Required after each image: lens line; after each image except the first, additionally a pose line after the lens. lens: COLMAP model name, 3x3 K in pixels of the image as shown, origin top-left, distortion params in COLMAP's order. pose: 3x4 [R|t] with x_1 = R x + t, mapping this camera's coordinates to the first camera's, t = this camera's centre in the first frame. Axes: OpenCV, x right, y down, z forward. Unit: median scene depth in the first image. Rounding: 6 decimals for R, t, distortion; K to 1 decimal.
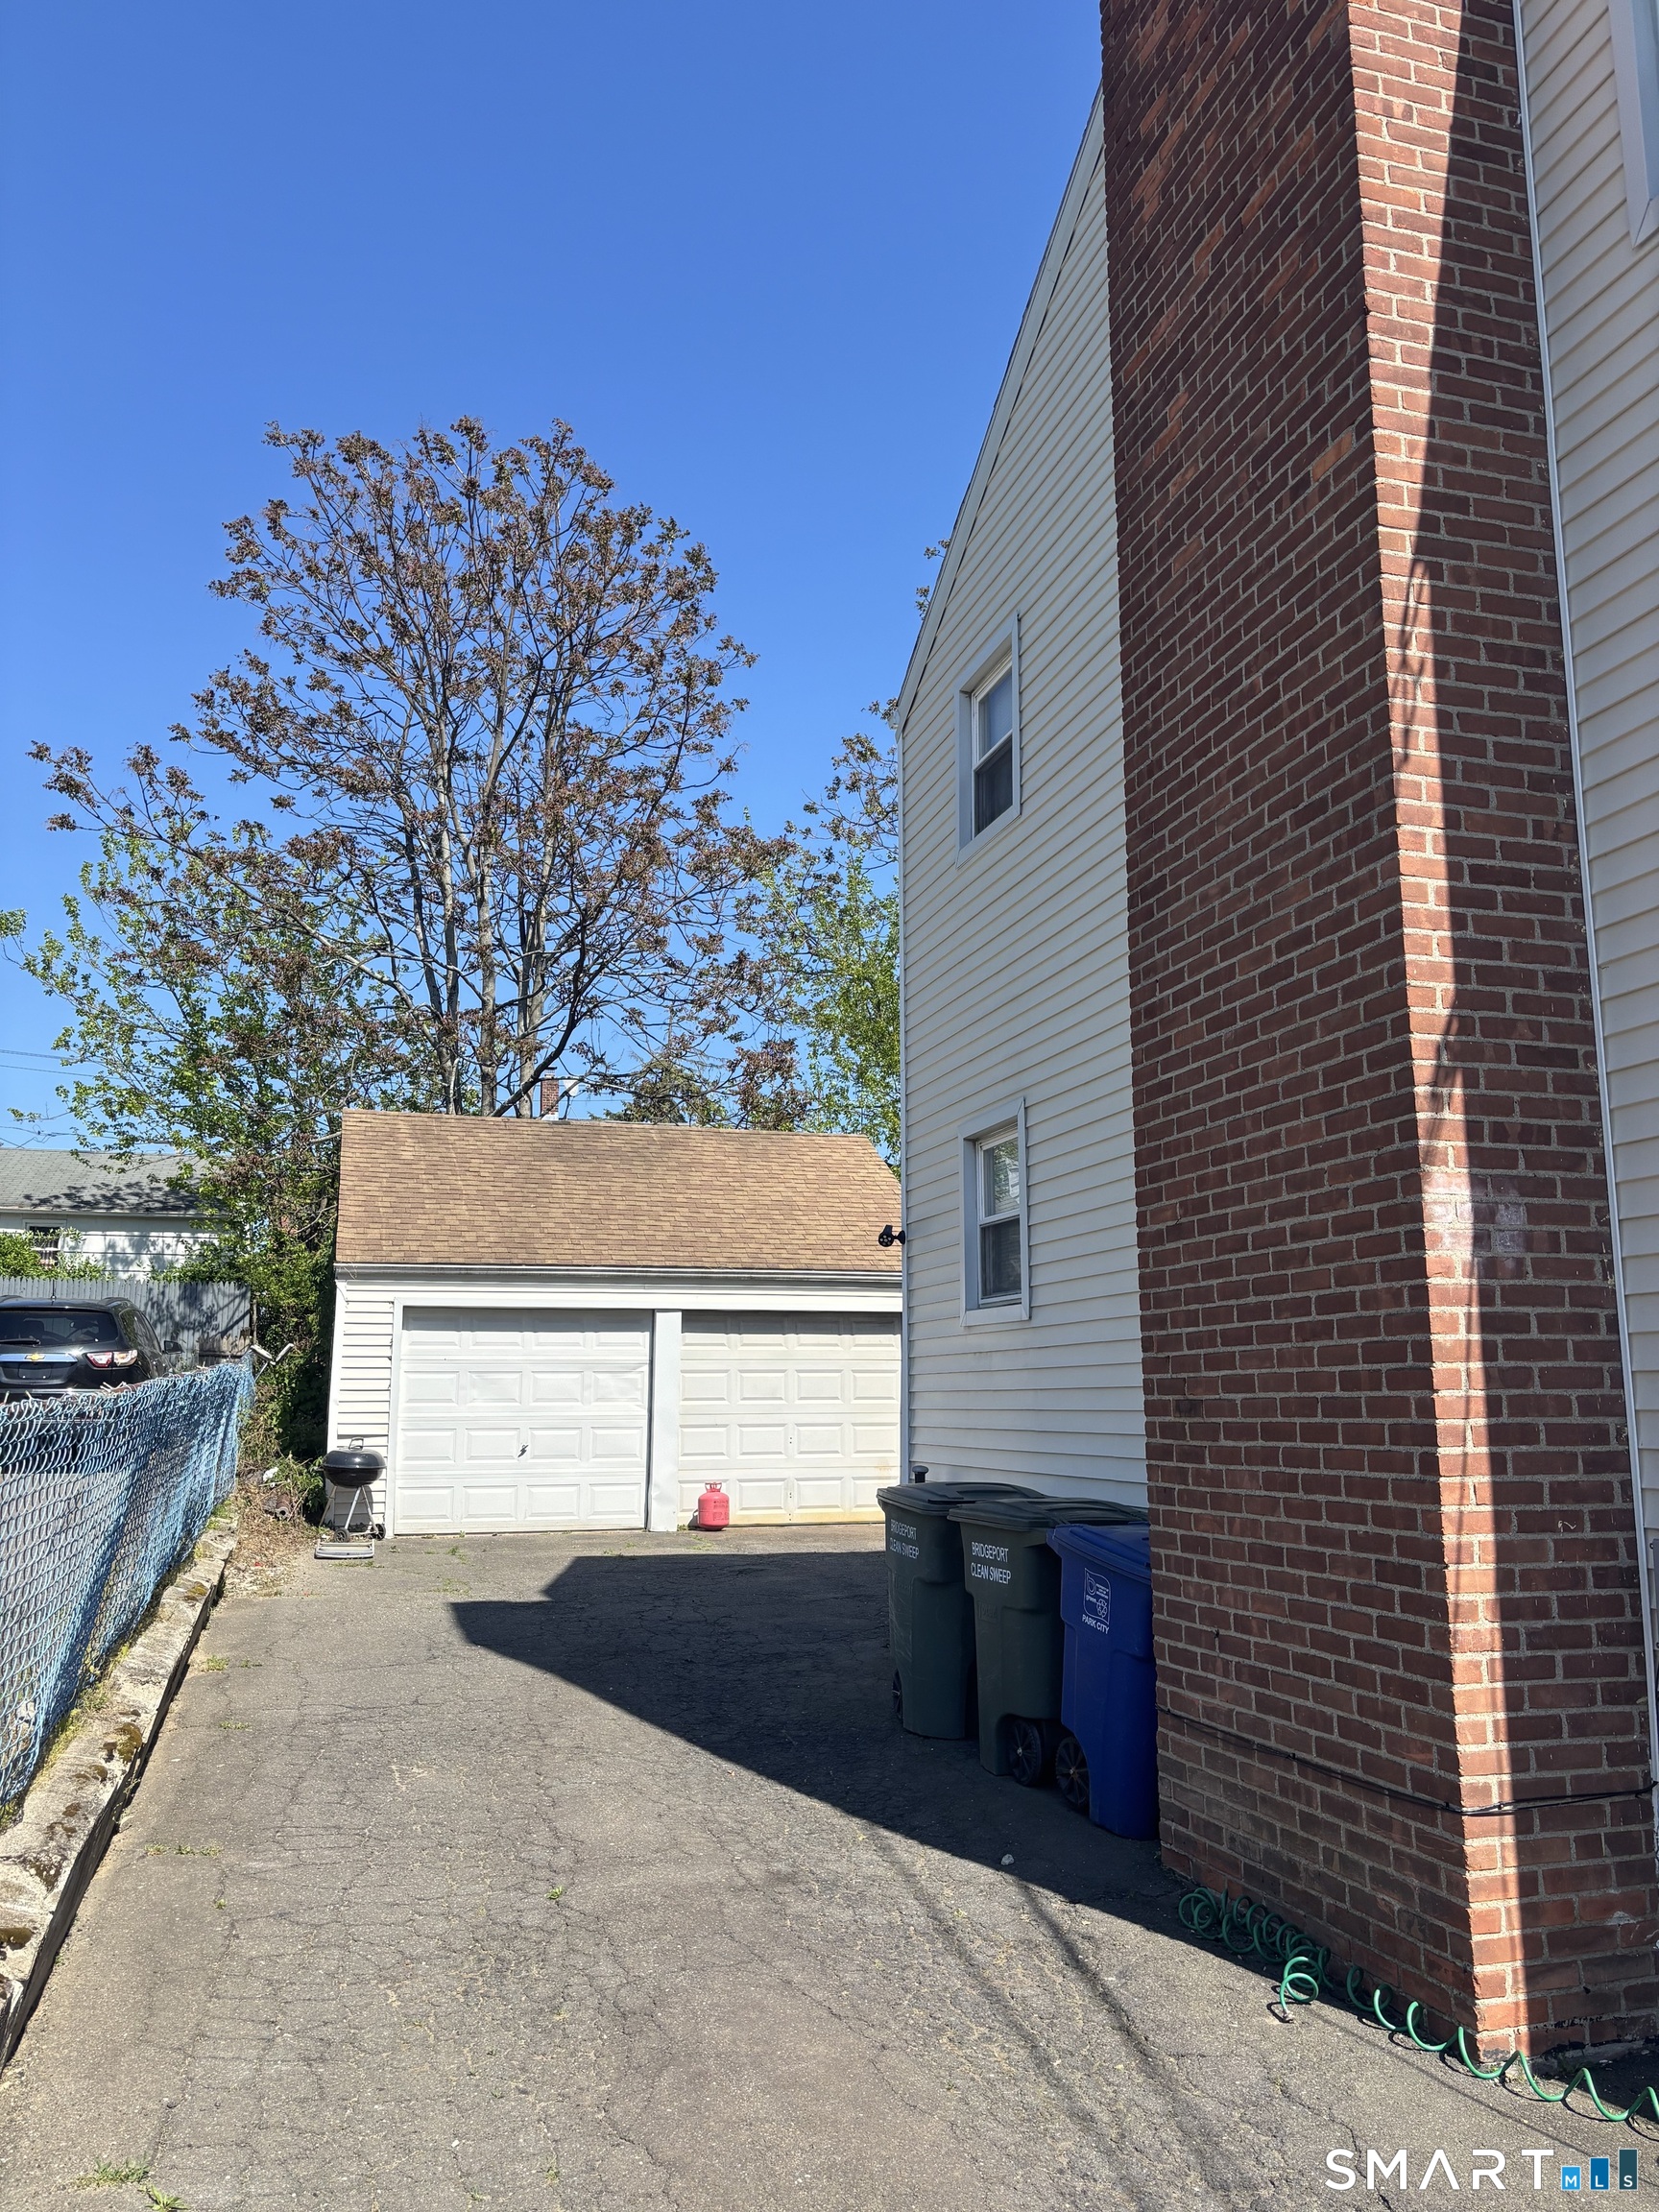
lens RADIAL K [[1686.8, 0, 836.0], [0, 1686.8, 1131.5], [0, 0, 1]] dist [0.042754, -0.048817]
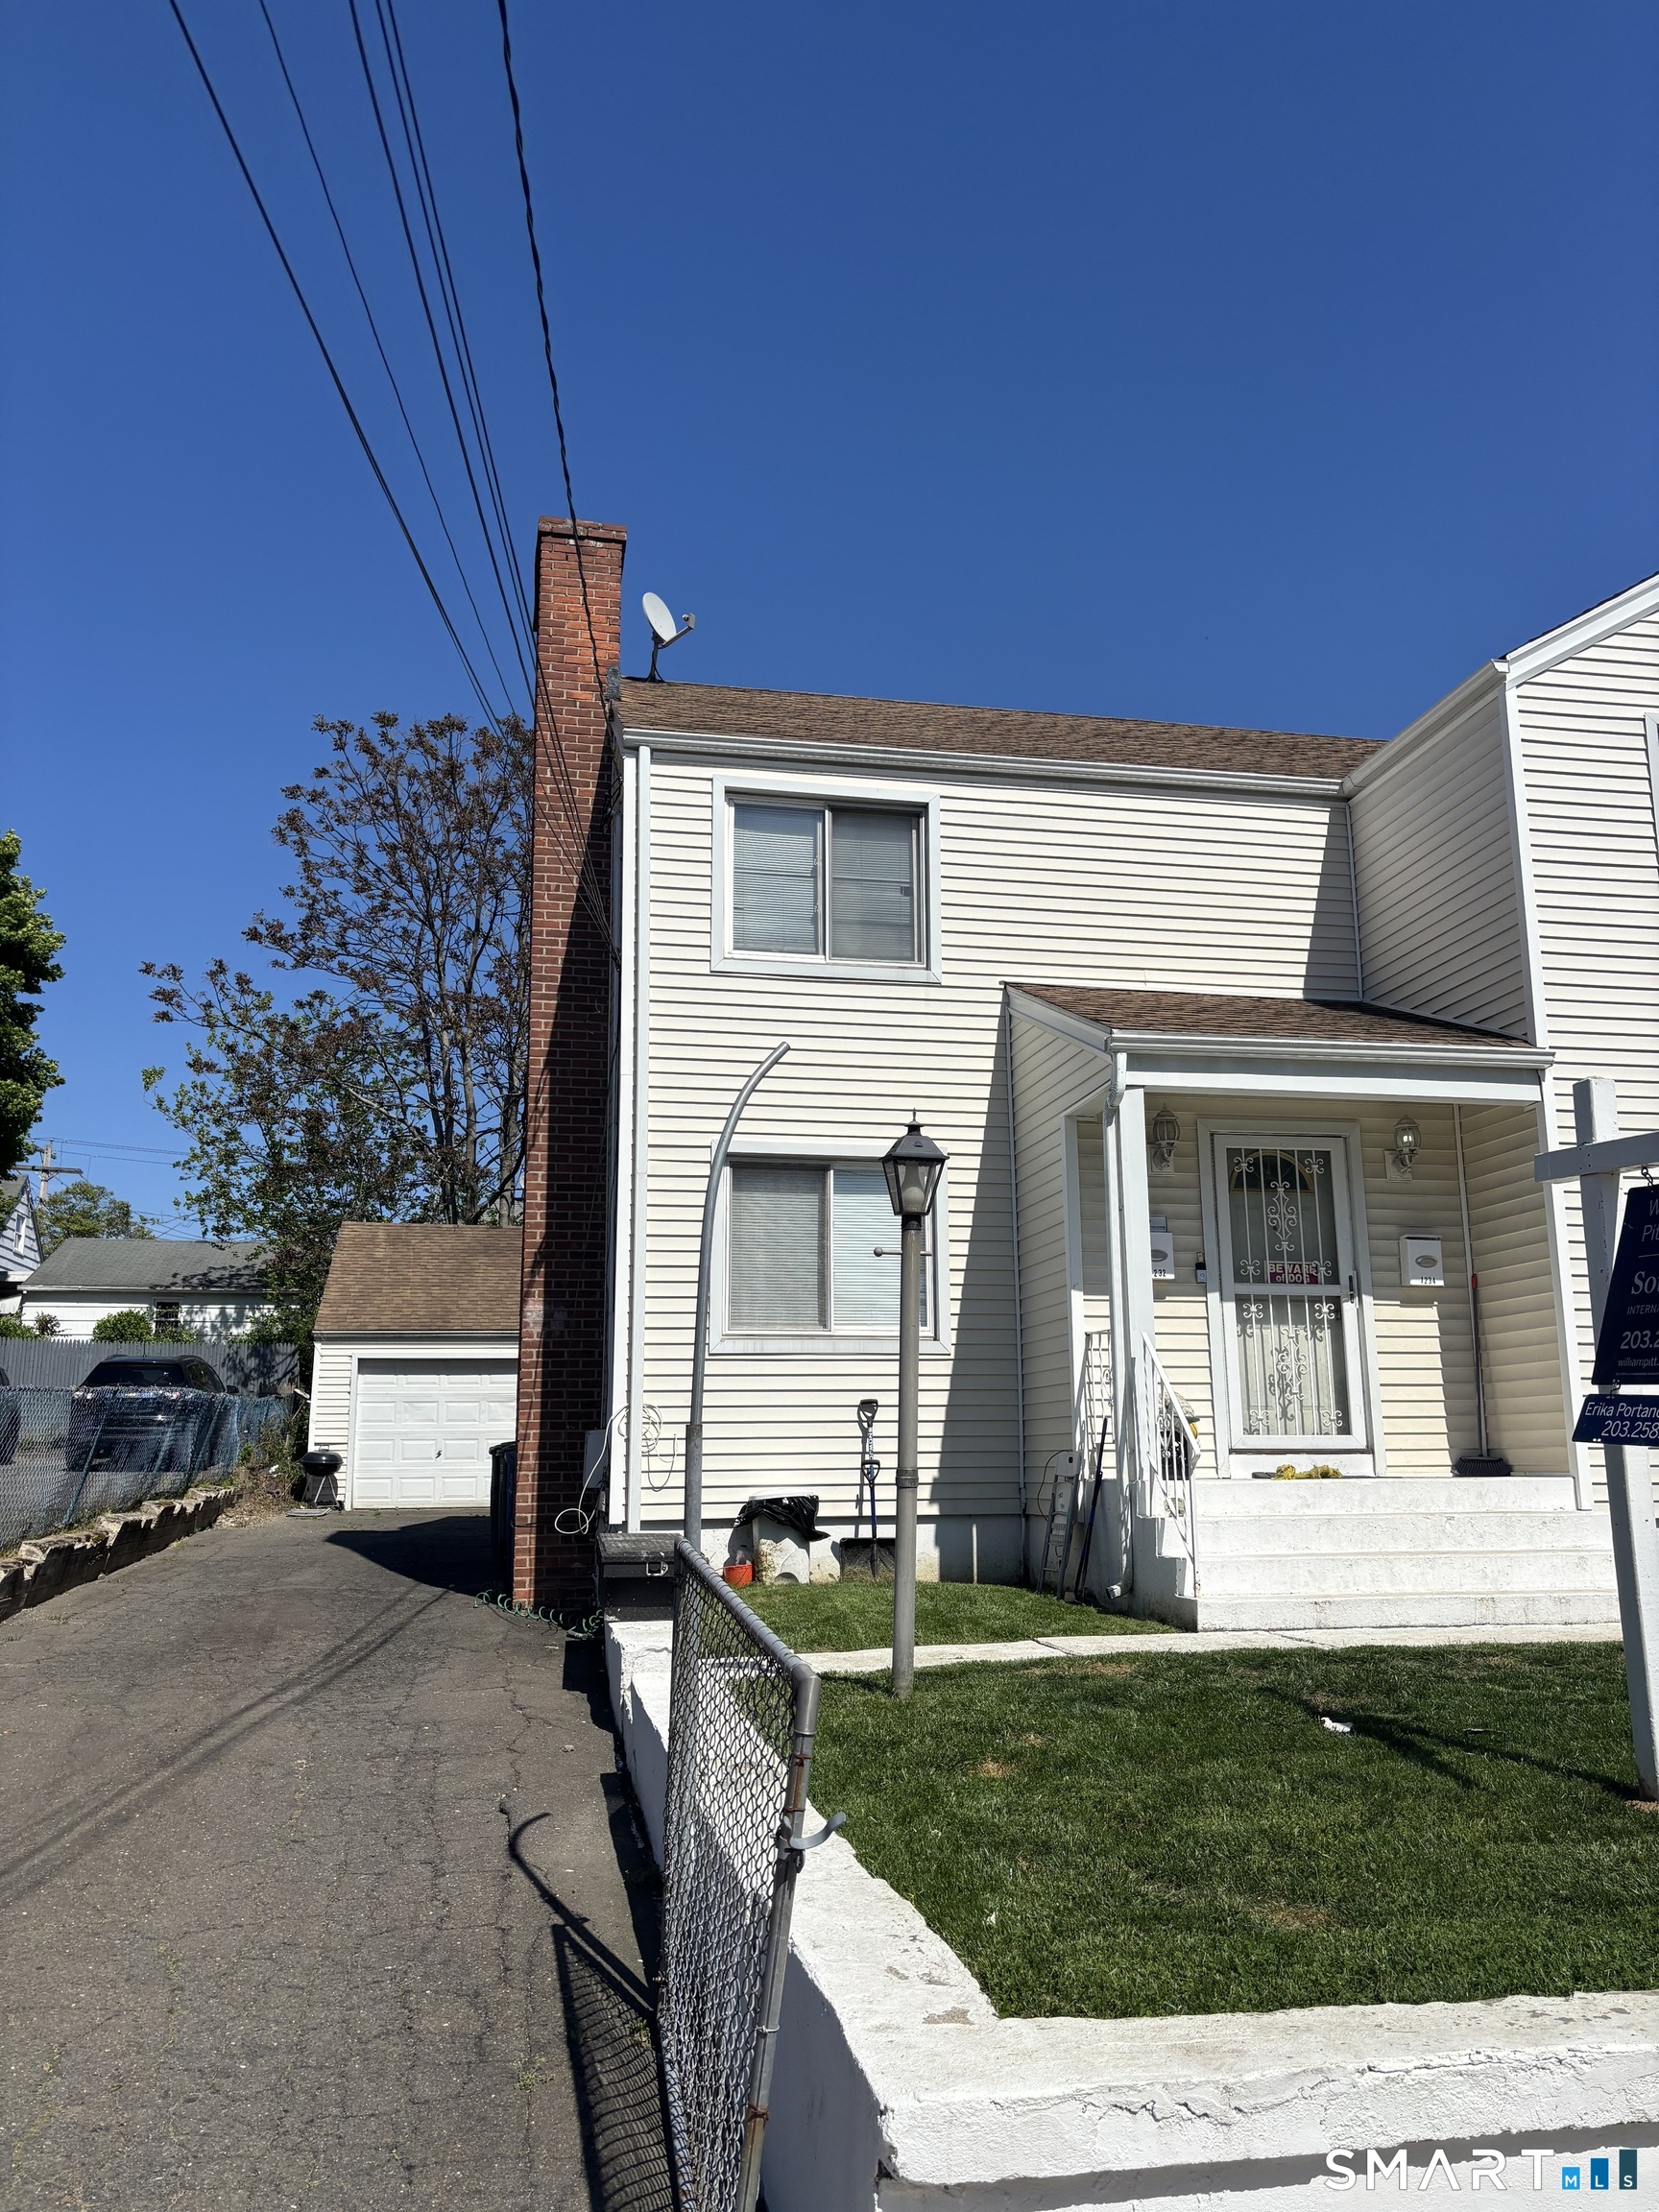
lens RADIAL K [[1686.8, 0, 812.5], [0, 1686.8, 1117.7], [0, 0, 1]] dist [0.042754, -0.048817]
pose [[0.994711, -0.024069, -0.099853, 1.047946], [0.020096, 0.998973, -0.040610, -0.145441], [0.100728, 0.038389, 0.994173, -1.632817]]
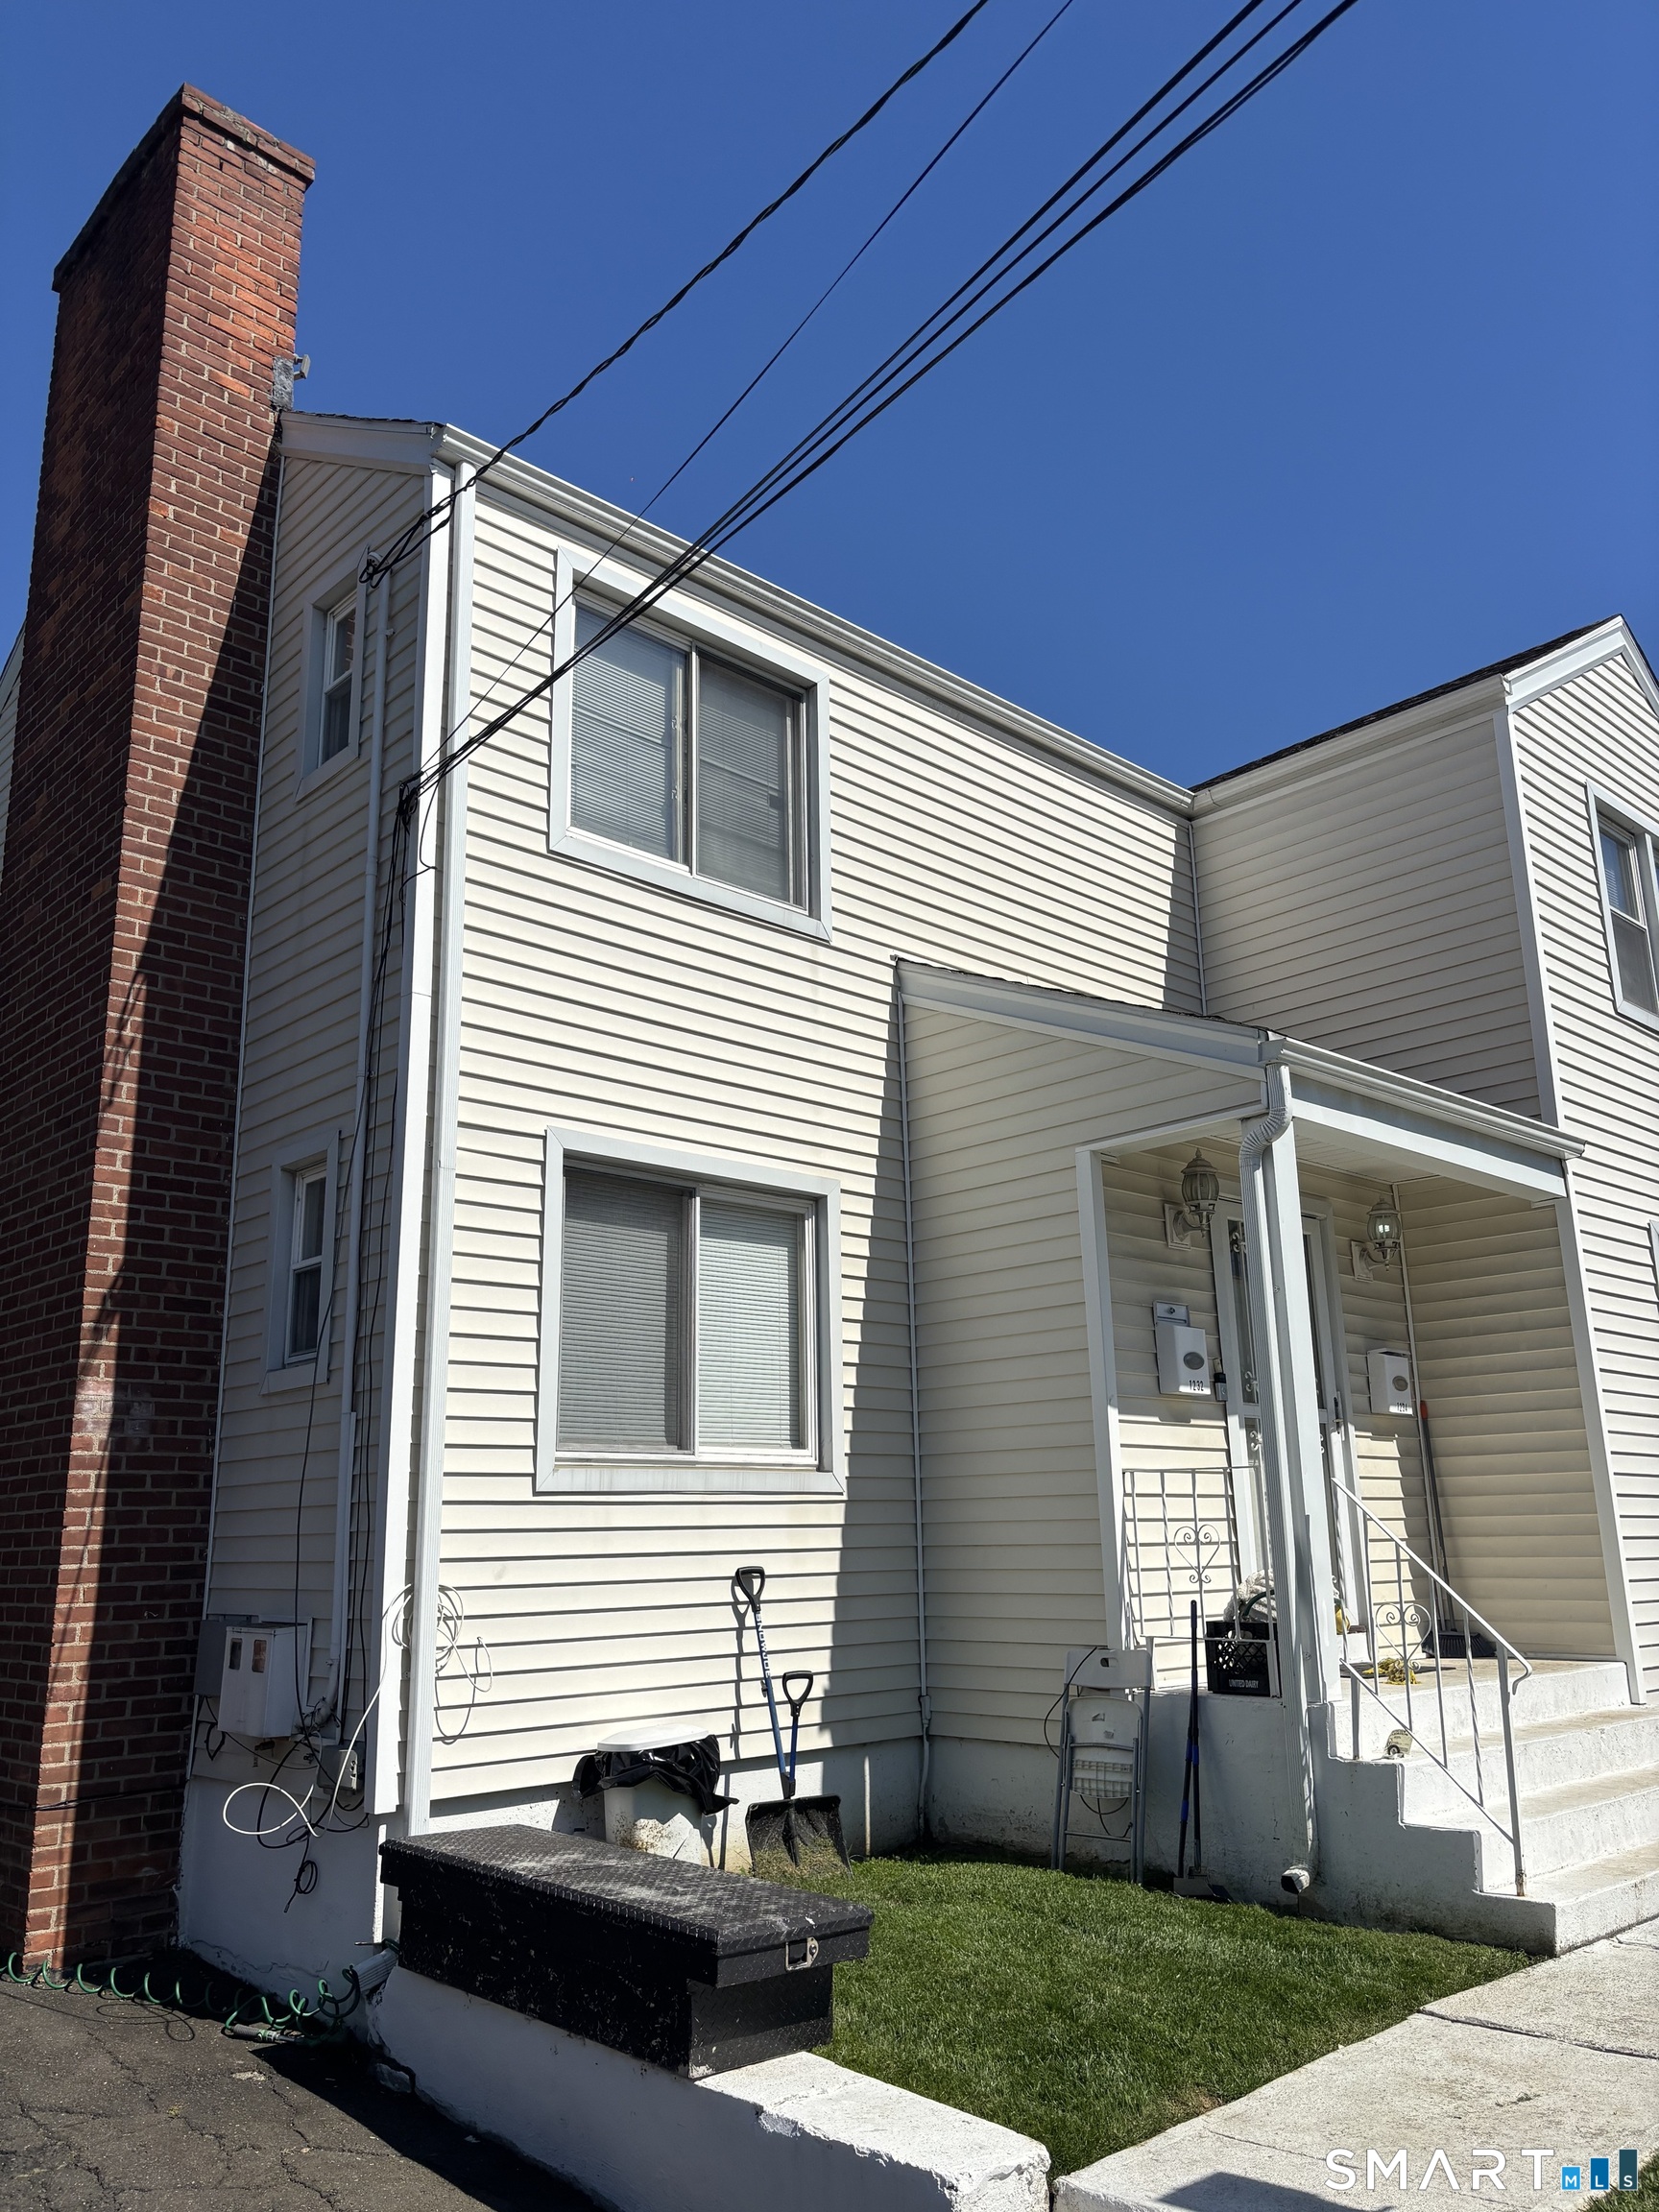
lens RADIAL K [[1686.8, 0, 811.0], [0, 1686.8, 1115.7], [0, 0, 1]] dist [0.042754, -0.048817]
pose [[0.894309, 0.097886, 0.436612, 0.234435], [-0.059578, 0.993139, -0.100624, -0.092937], [-0.443466, 0.063977, 0.894005, -0.635979]]
